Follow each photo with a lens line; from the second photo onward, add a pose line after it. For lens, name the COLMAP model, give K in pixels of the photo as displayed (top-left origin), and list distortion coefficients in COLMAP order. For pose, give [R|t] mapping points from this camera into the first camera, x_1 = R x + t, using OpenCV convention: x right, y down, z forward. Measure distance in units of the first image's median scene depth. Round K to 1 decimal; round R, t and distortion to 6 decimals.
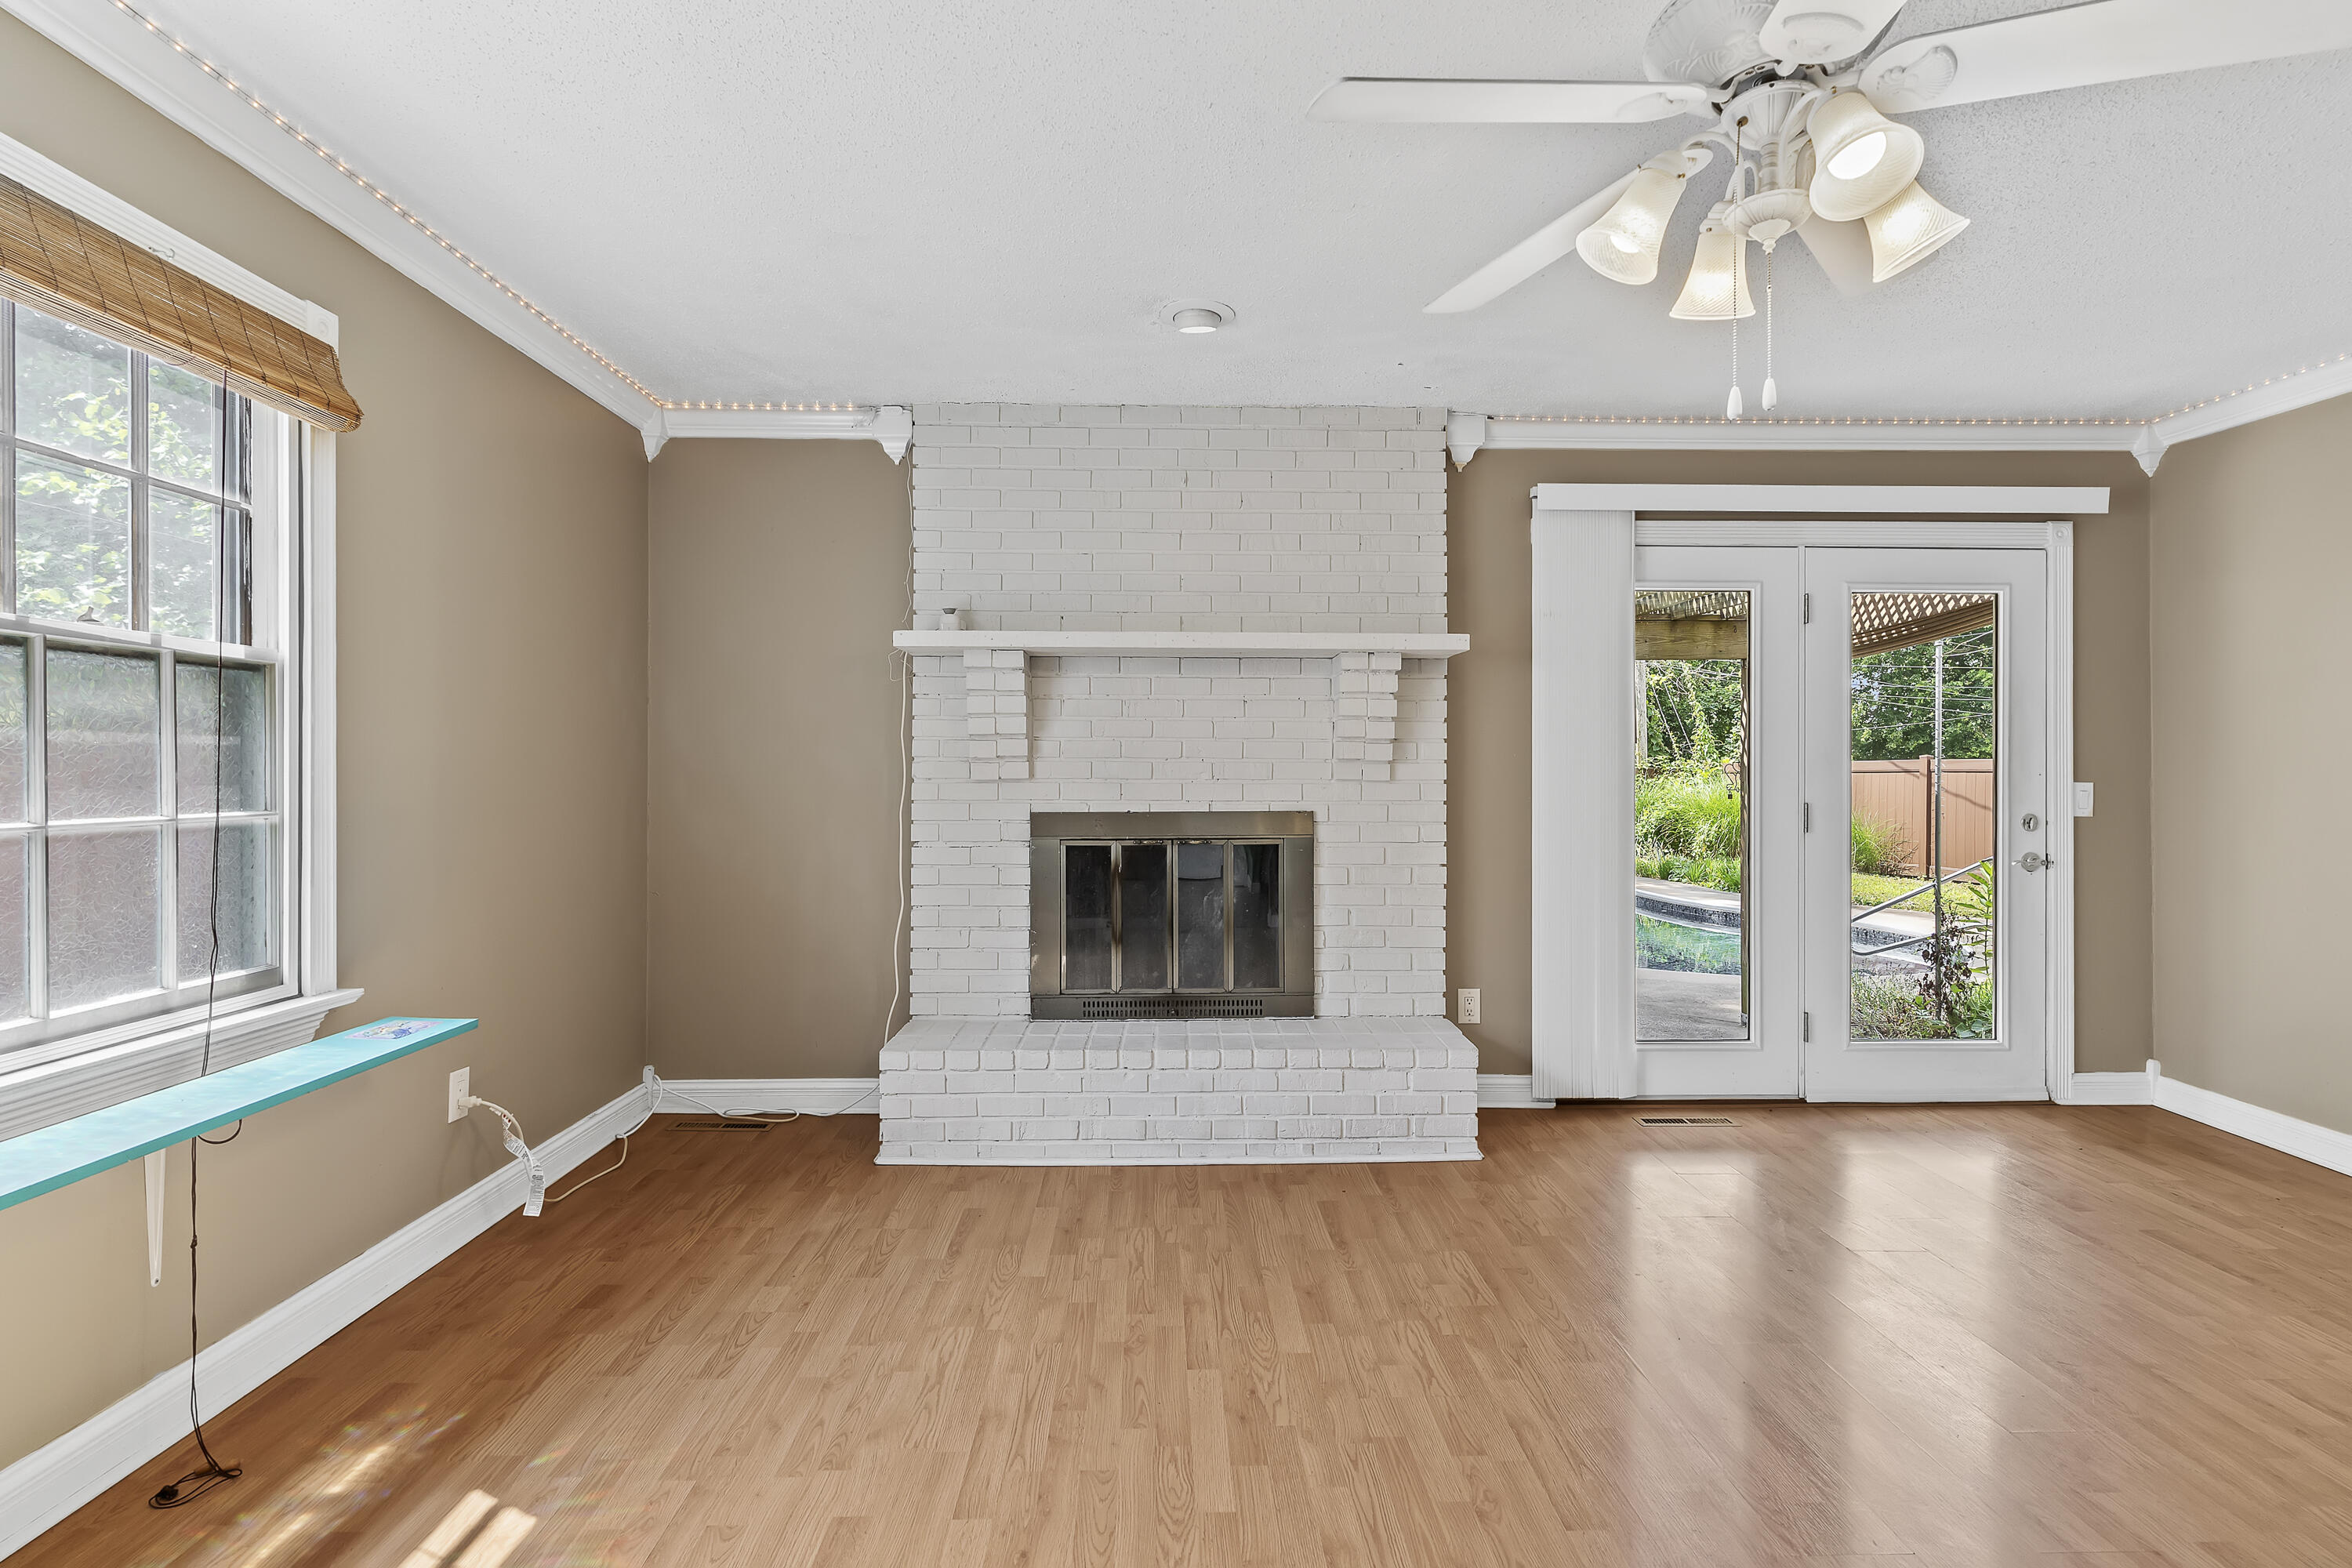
lens RADIAL K [[1141.1, 0, 1188.5], [0, 1141.1, 762.8], [0, 0, 1]] dist [0.001961, -0.000935]
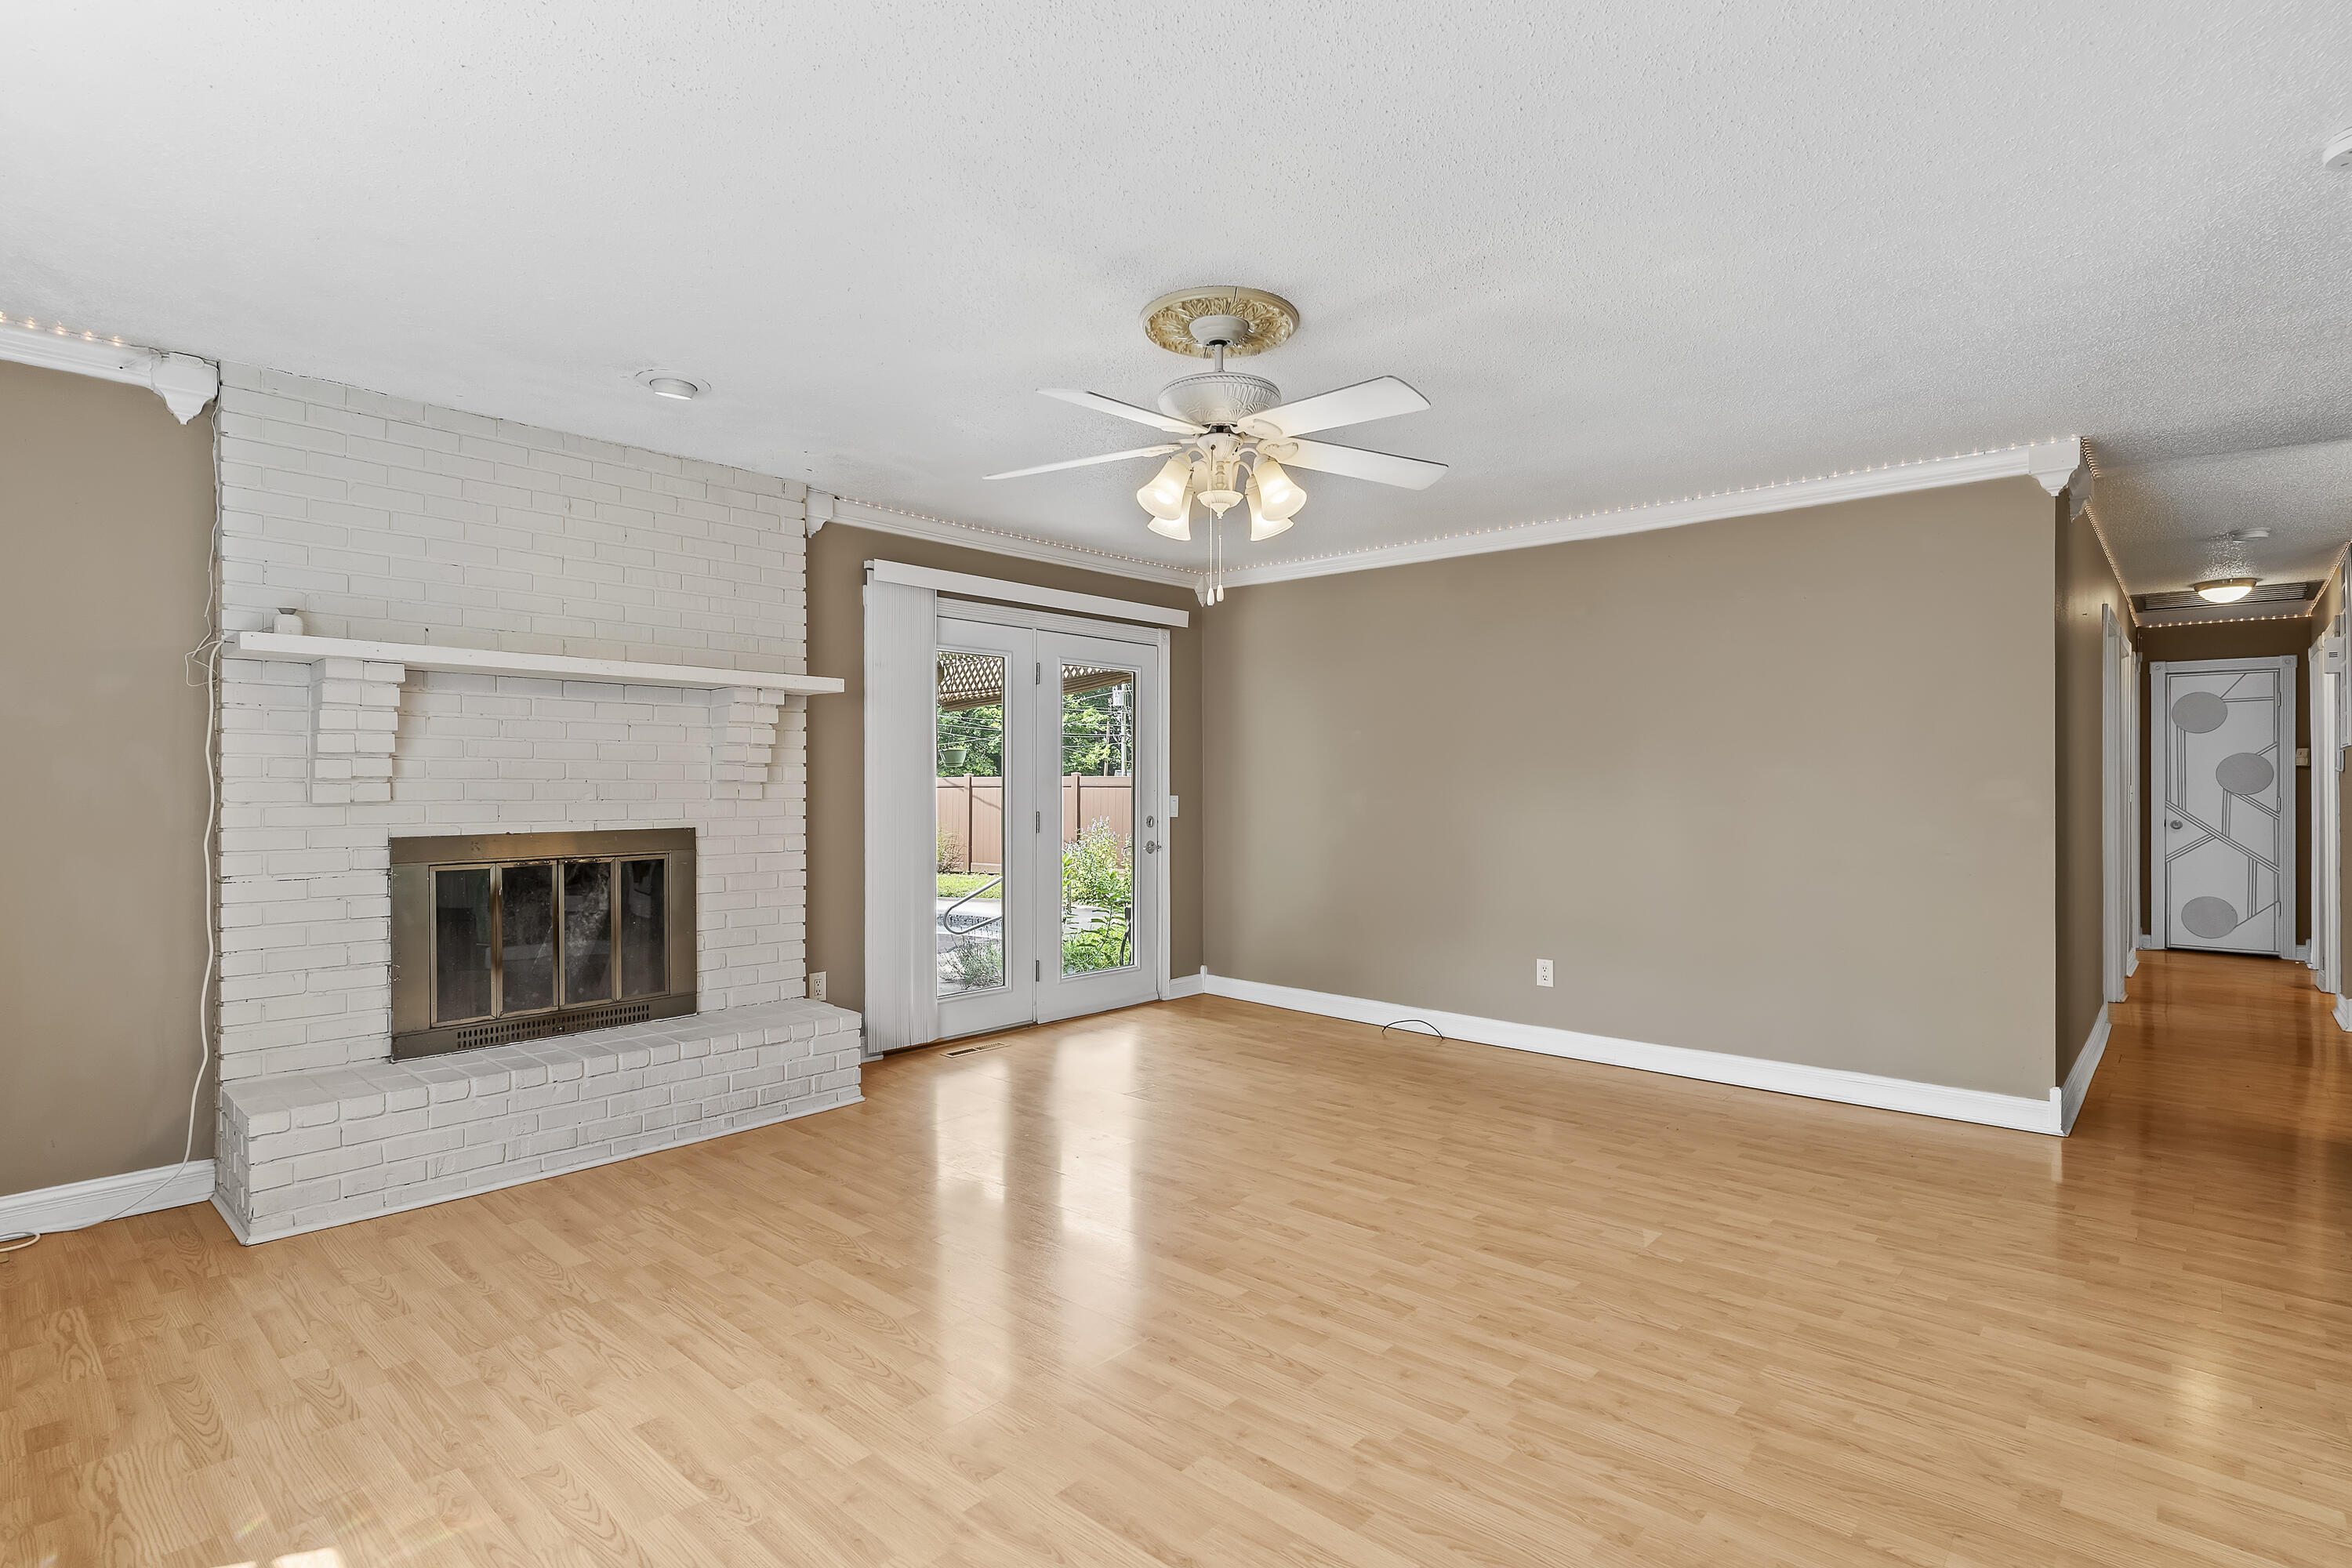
lens RADIAL K [[1135.8, 0, 1197.5], [0, 1135.8, 788.4], [0, 0, 1]] dist [0.001870, -0.000232]
pose [[0.685171, -0.003623, 0.728374, -0.360946], [-0.003521, 0.999959, 0.008286, -0.006378], [-0.728374, -0.008242, 0.685130, -0.107597]]
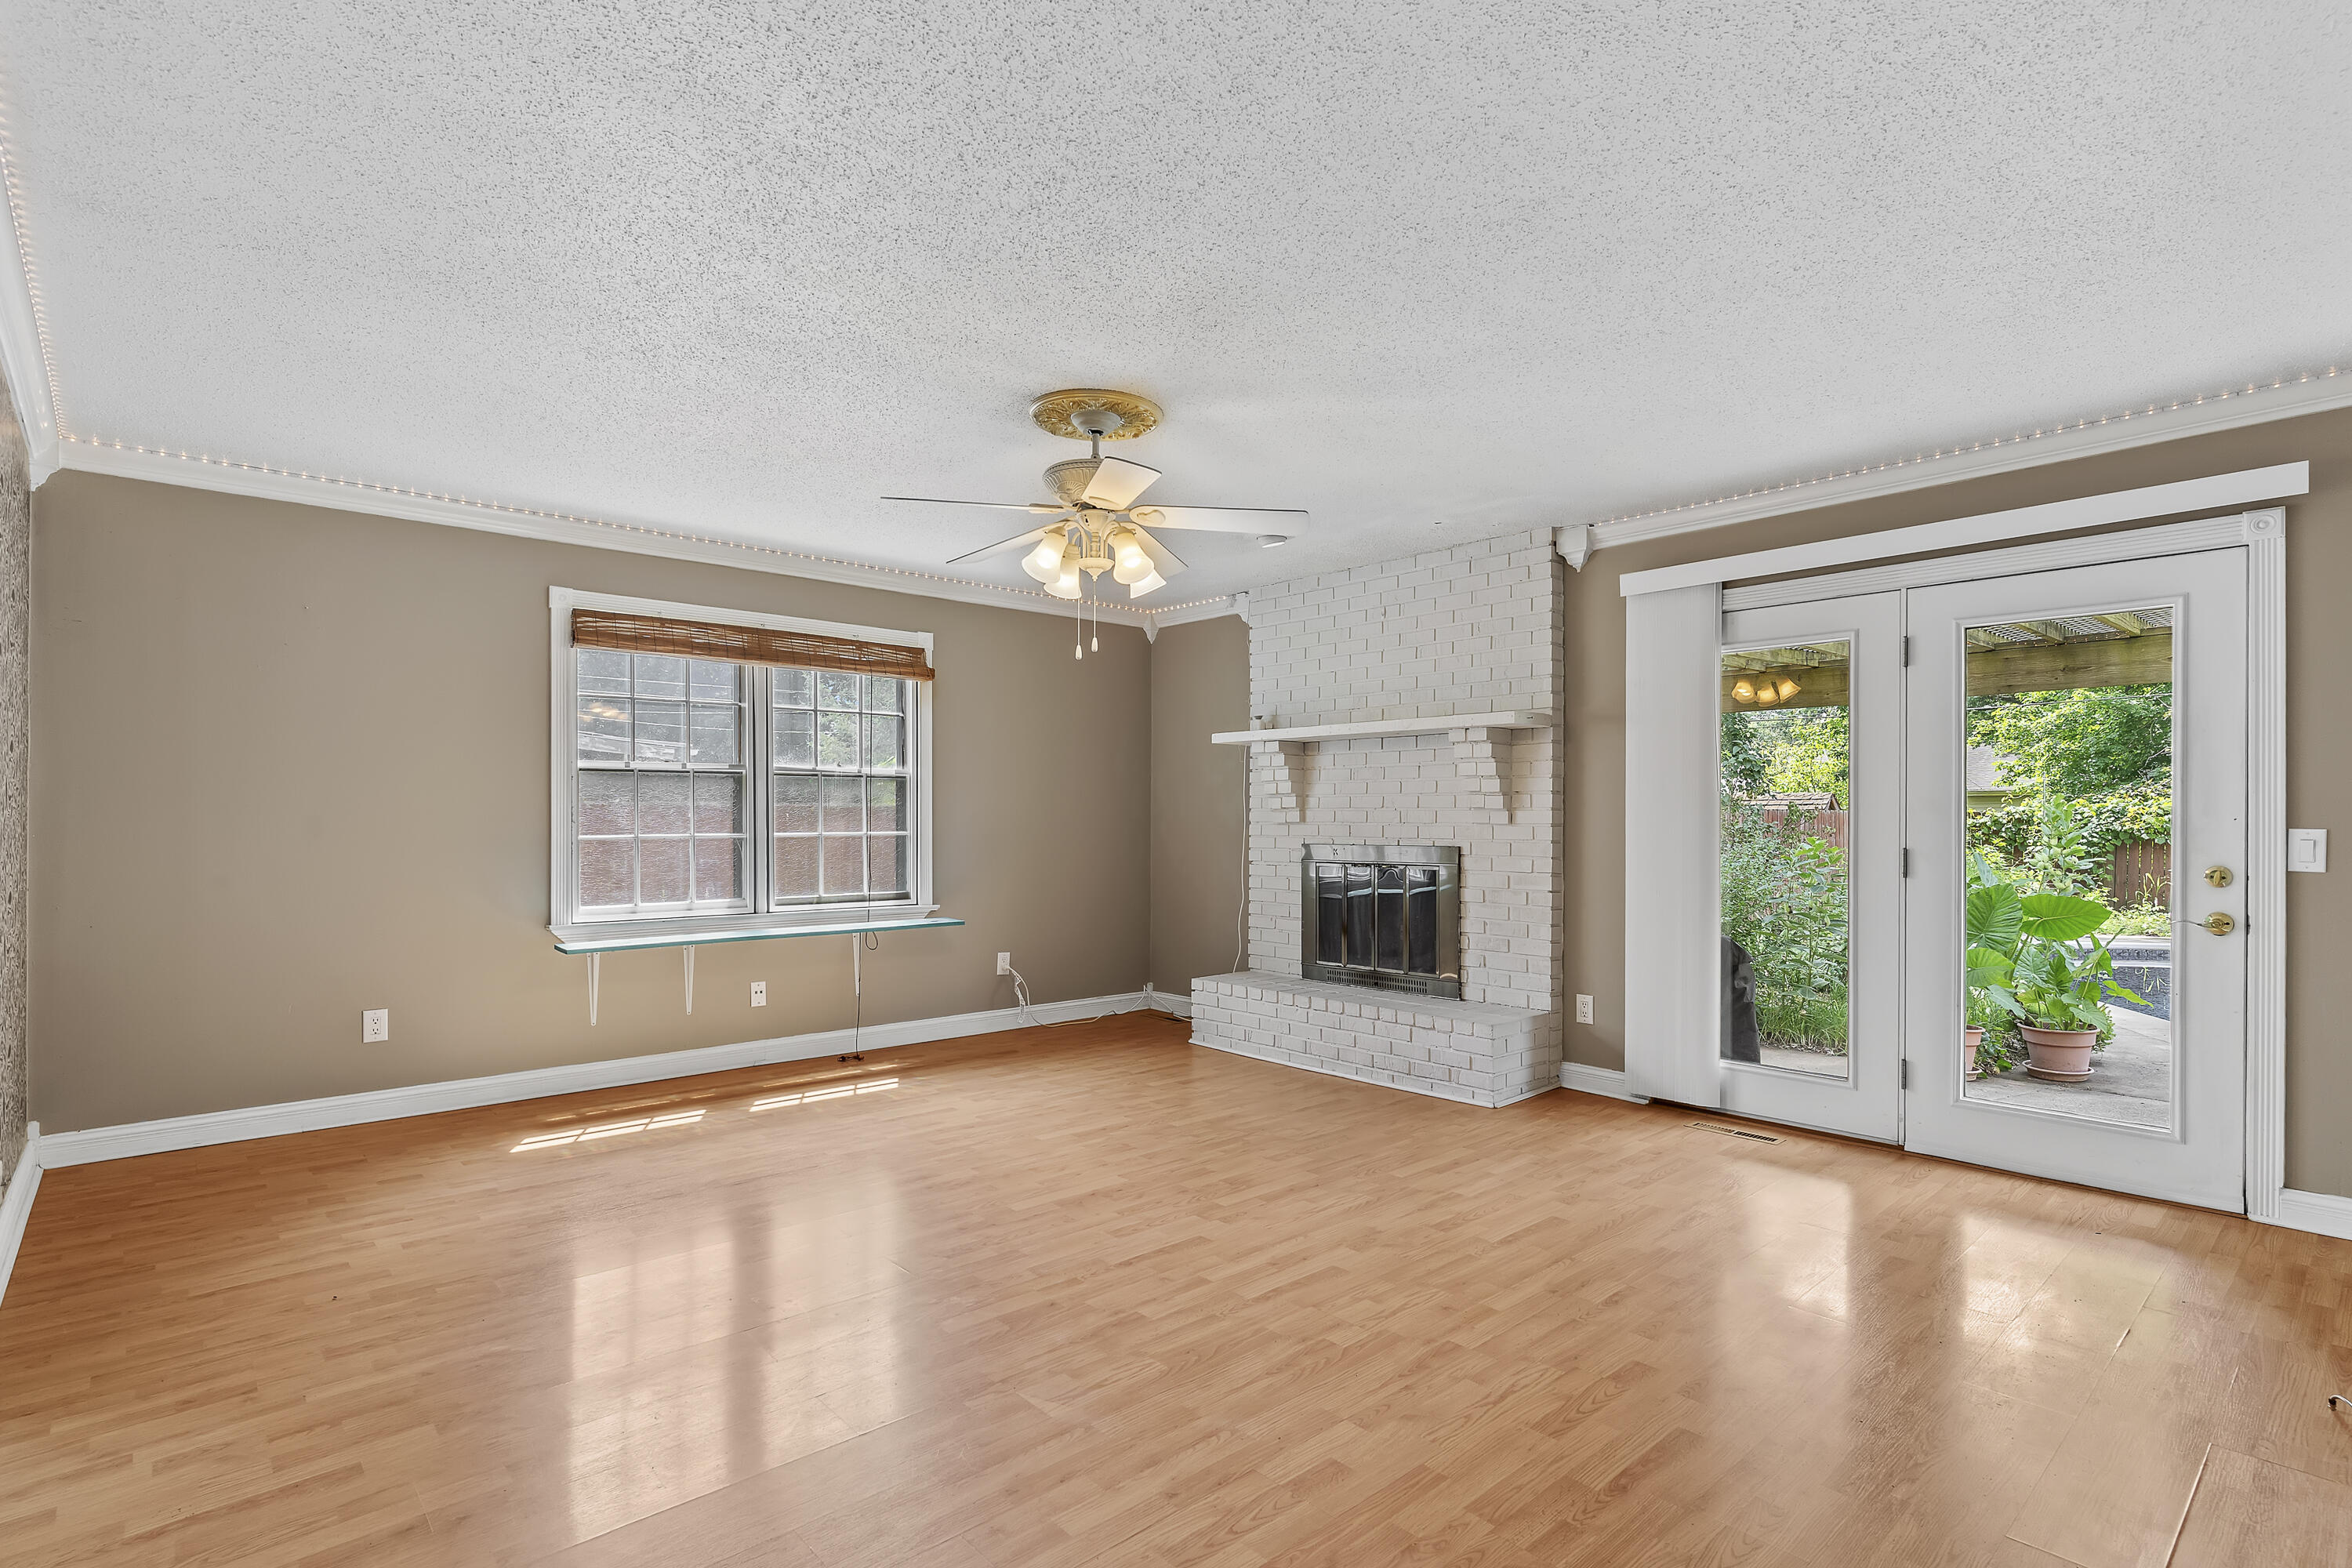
lens RADIAL K [[1156.1, 0, 1184.5], [0, 1156.1, 818.0], [0, 0, 1]] dist [0.001207, 0.000061]
pose [[0.648430, -0.001263, -0.761273, 0.945595], [0.004949, 0.999984, 0.002556, 0.003550], [0.761258, -0.005424, 0.648427, -0.132628]]
